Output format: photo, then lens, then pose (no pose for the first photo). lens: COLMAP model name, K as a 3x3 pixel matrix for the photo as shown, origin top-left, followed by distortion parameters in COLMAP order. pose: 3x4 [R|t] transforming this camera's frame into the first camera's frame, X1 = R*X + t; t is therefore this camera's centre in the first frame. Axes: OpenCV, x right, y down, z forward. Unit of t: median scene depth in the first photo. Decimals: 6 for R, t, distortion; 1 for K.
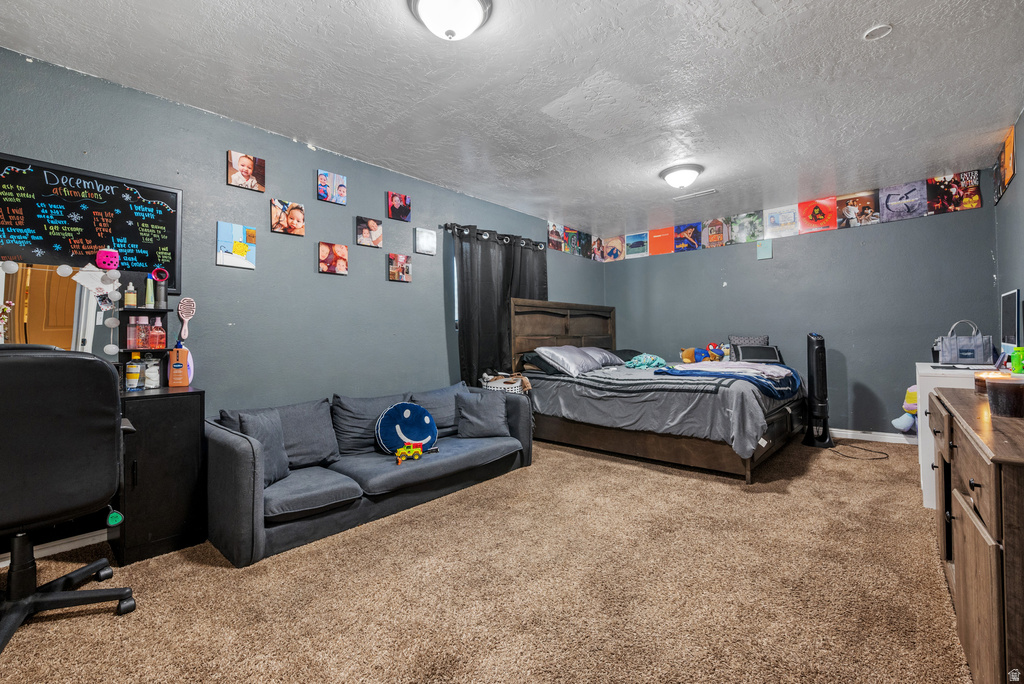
lens RADIAL K [[442.0, 0, 516.6], [0, 442.0, 342.3], [0, 0, 1]] dist [0.000547, -0.000061]
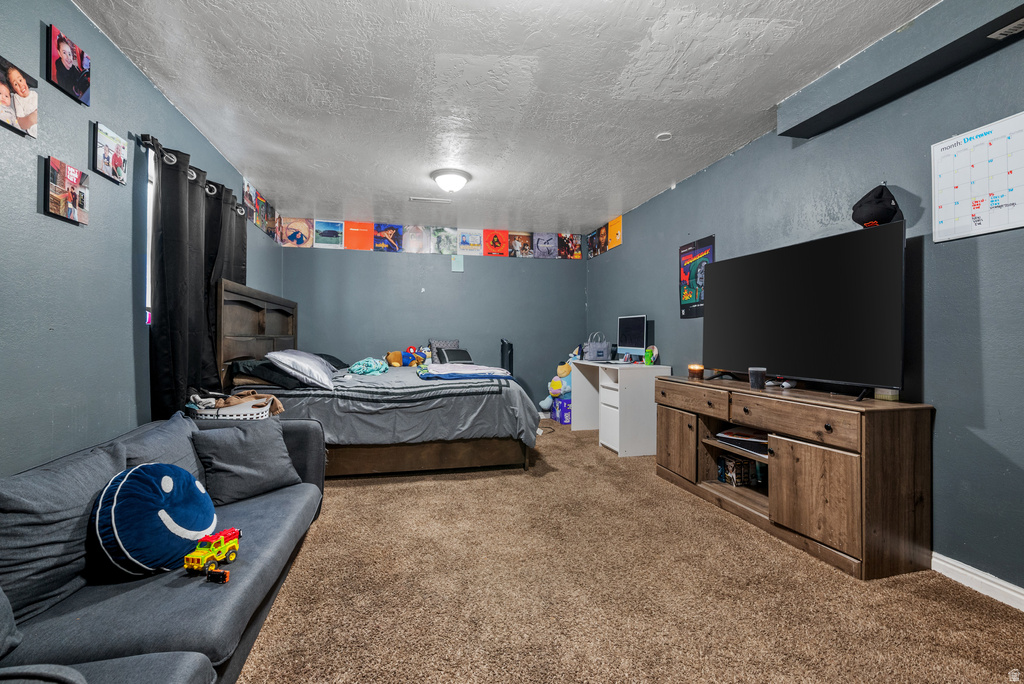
lens RADIAL K [[442.0, 0, 516.5], [0, 442.0, 340.2], [0, 0, 1]] dist [0.000547, -0.000061]
pose [[0.575826, 0.011540, 0.817491, -0.356582], [-0.003910, 0.999928, -0.011361, -0.002198], [-0.817563, 0.003346, 0.575830, 0.300706]]
